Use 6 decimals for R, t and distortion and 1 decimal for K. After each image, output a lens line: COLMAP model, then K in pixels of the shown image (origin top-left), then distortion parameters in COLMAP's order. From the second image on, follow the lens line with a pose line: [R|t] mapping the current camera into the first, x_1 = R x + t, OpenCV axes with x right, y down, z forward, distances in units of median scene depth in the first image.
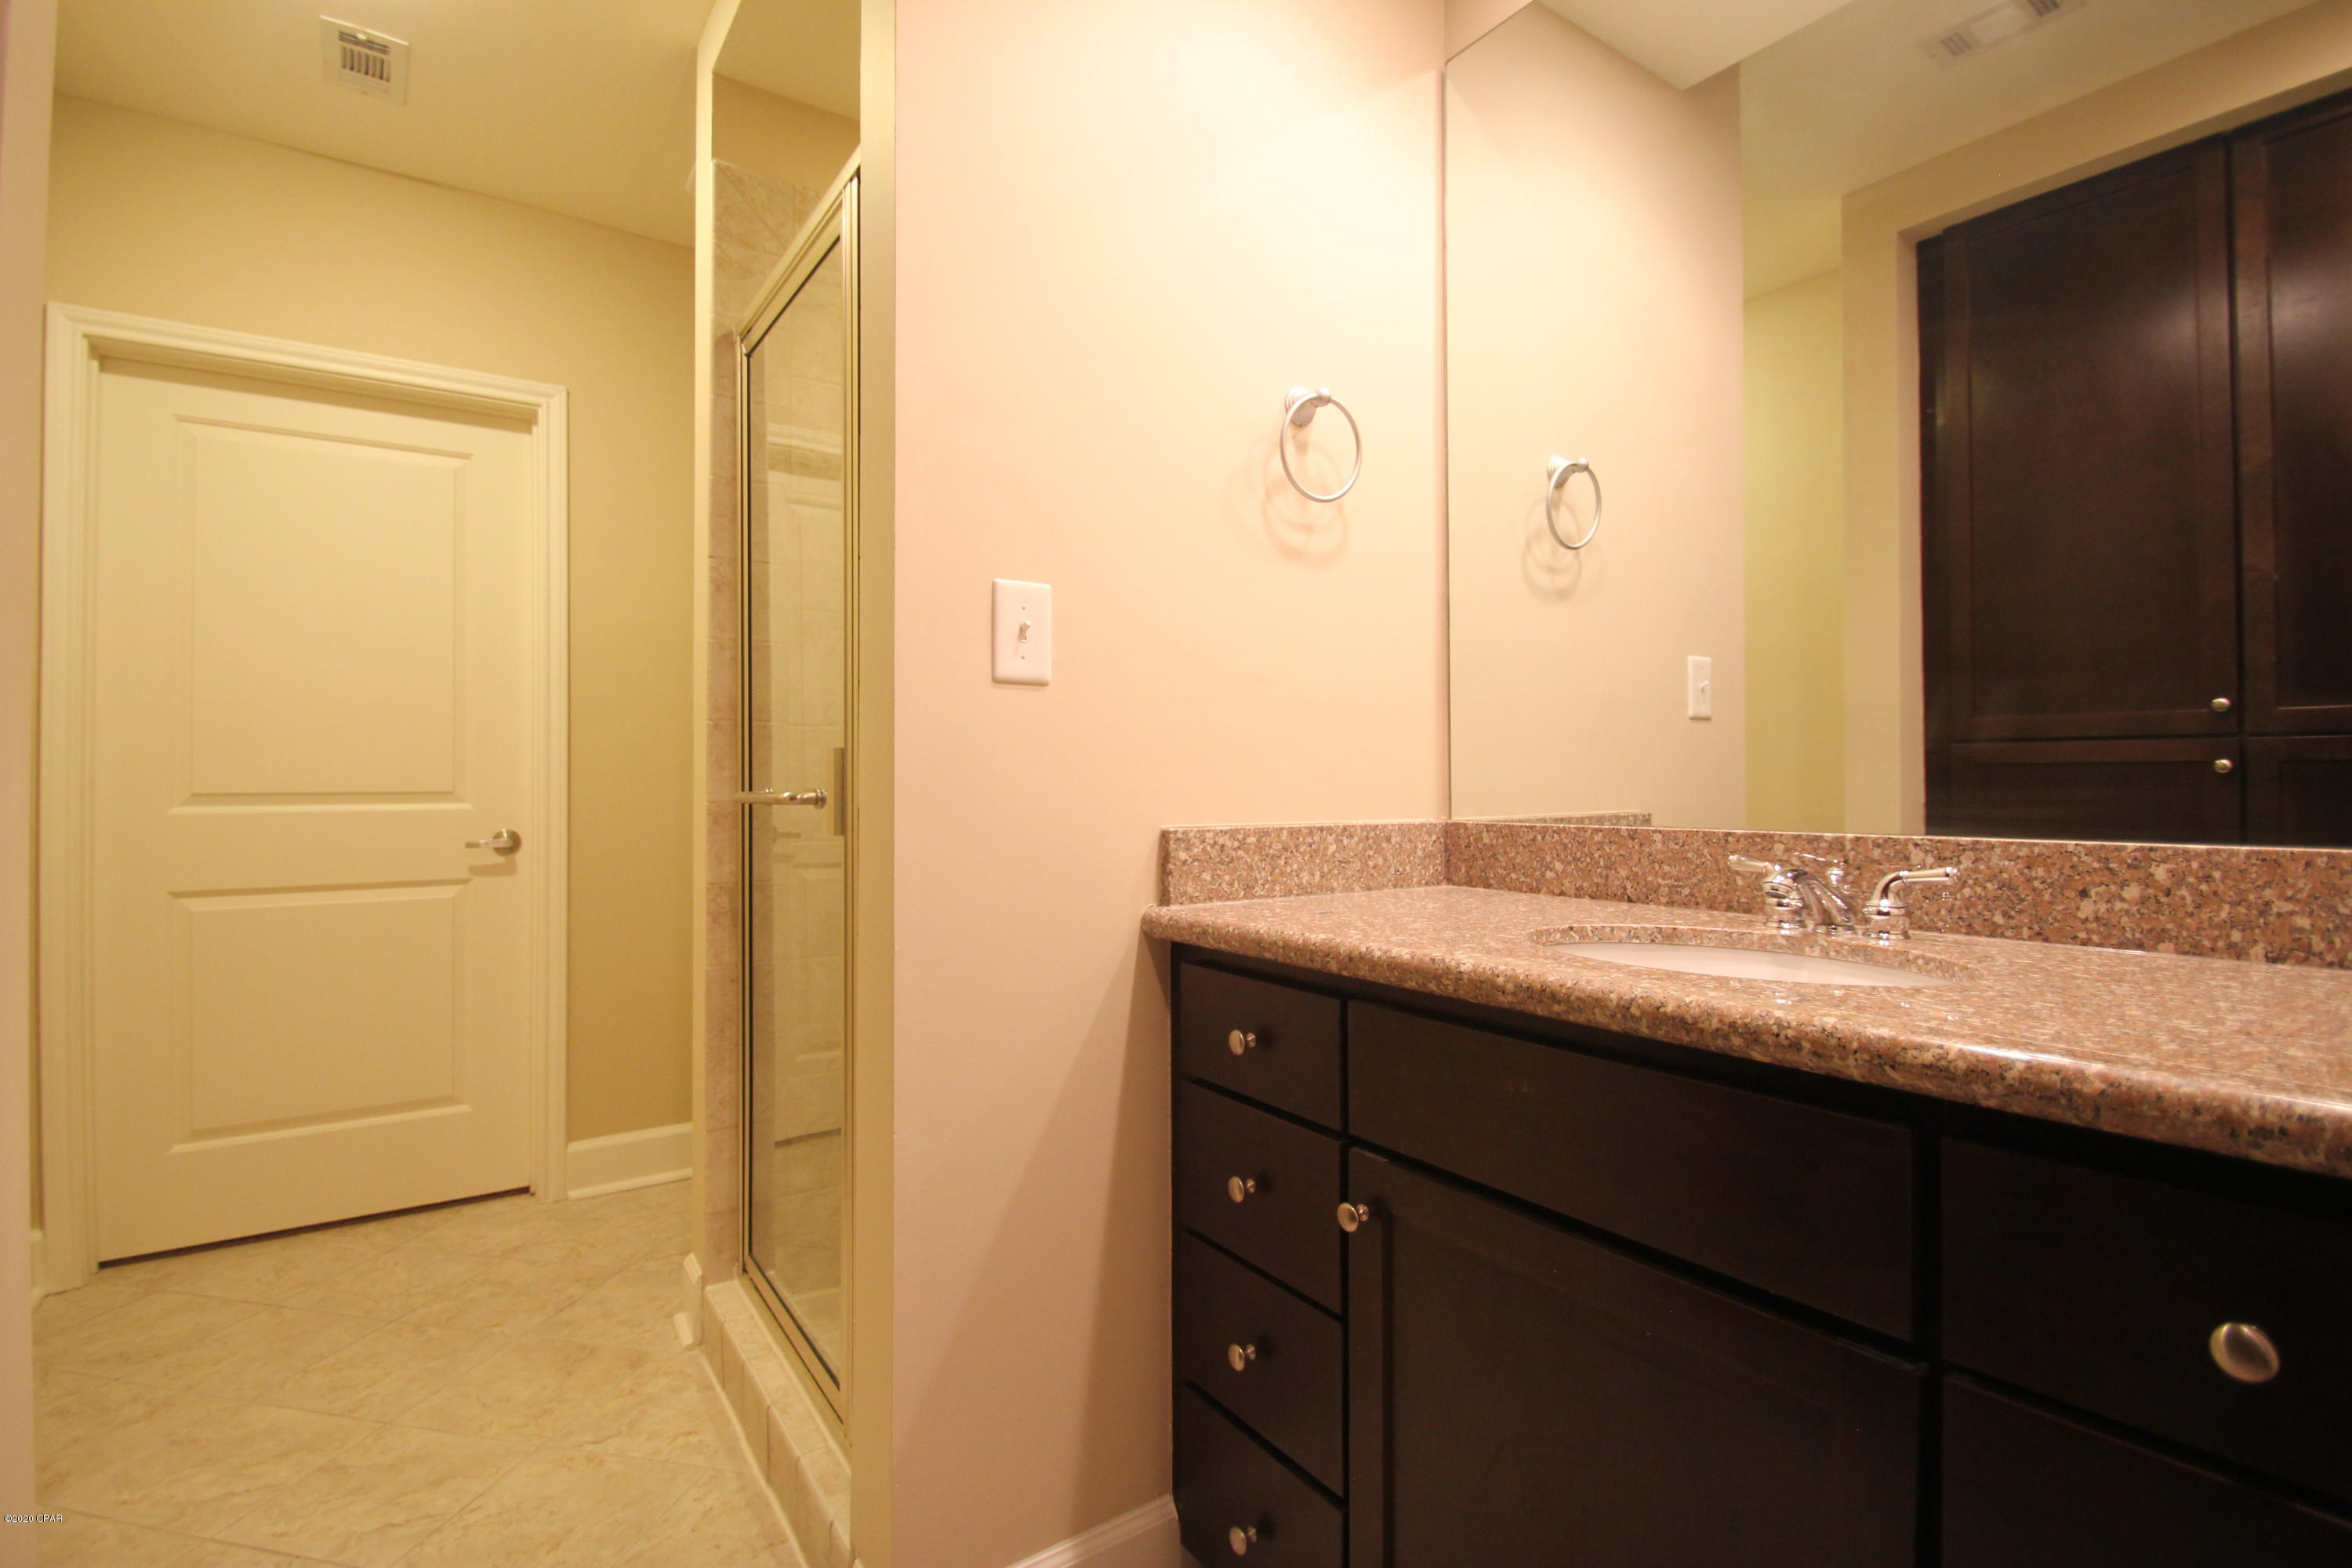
lens RADIAL K [[1082.3, 0, 1156.4], [0, 1082.3, 763.7], [0, 0, 1]] dist [0.011180, -0.015858]
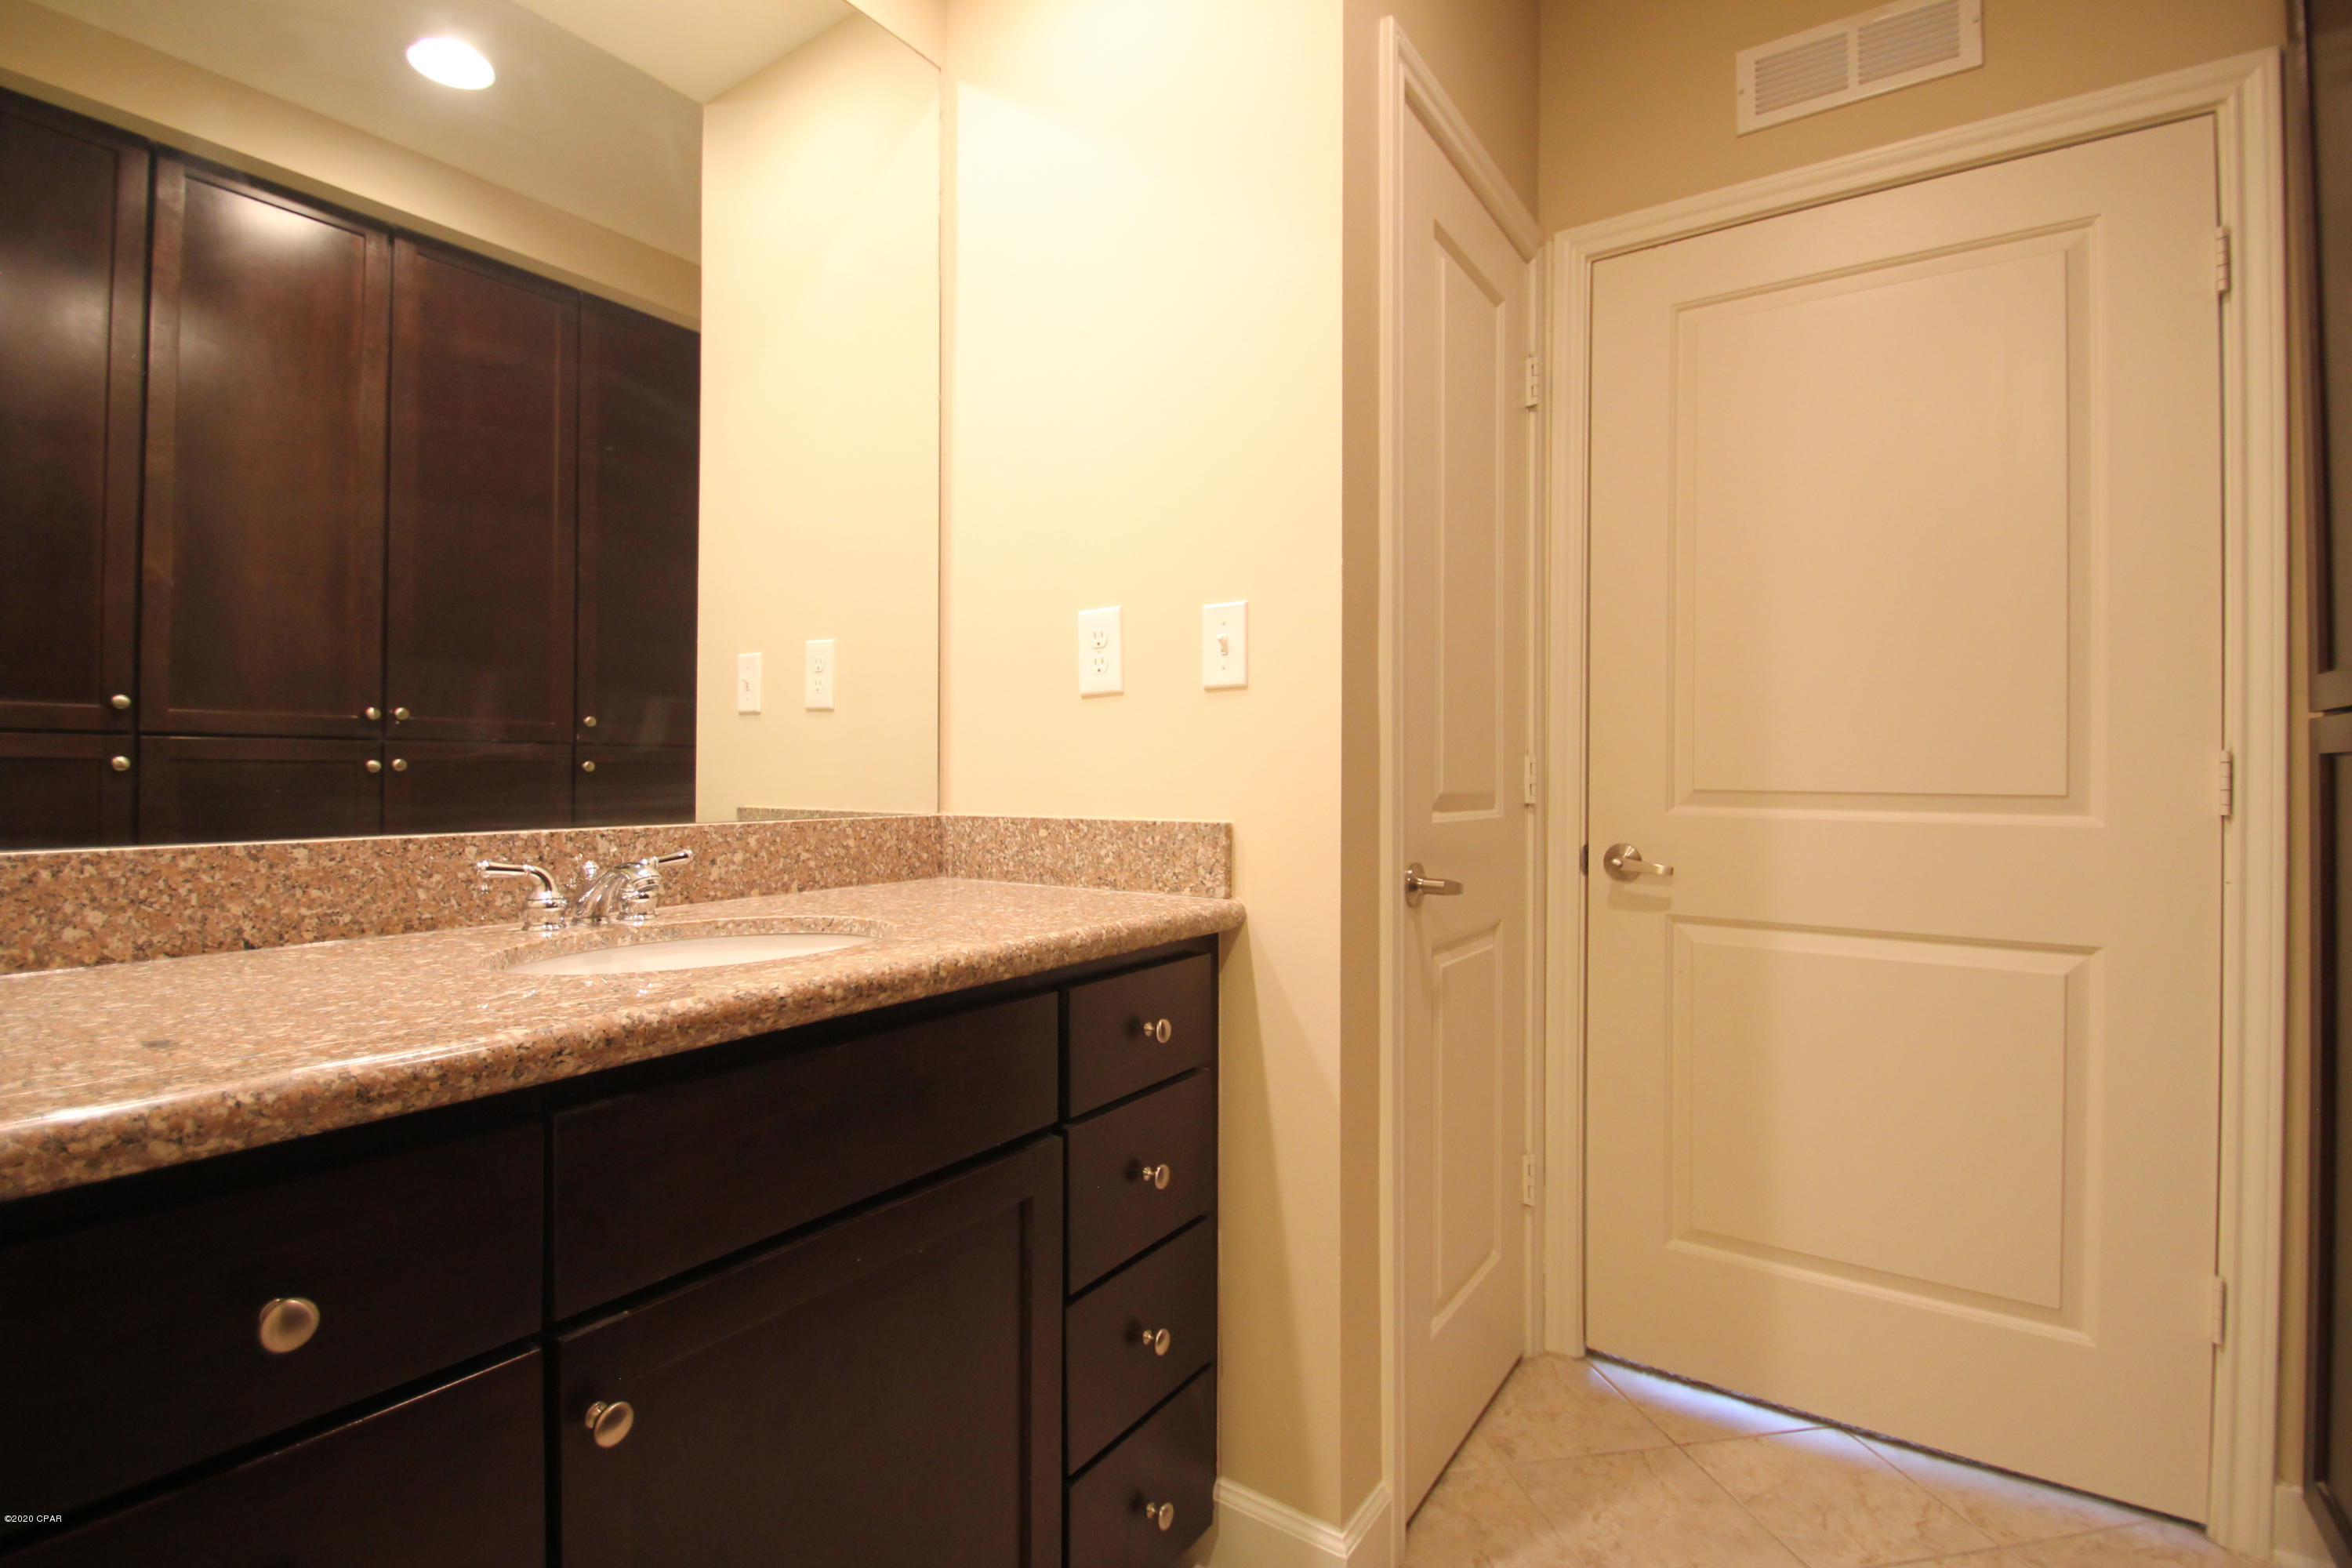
lens RADIAL K [[1082.3, 0, 1156.4], [0, 1082.3, 763.7], [0, 0, 1]] dist [0.011180, -0.015858]
pose [[-0.340273, 0.012923, 0.940238, -0.531728], [-0.014004, 0.999725, -0.018808, 0.014454], [-0.940223, -0.019567, -0.339998, 0.849023]]
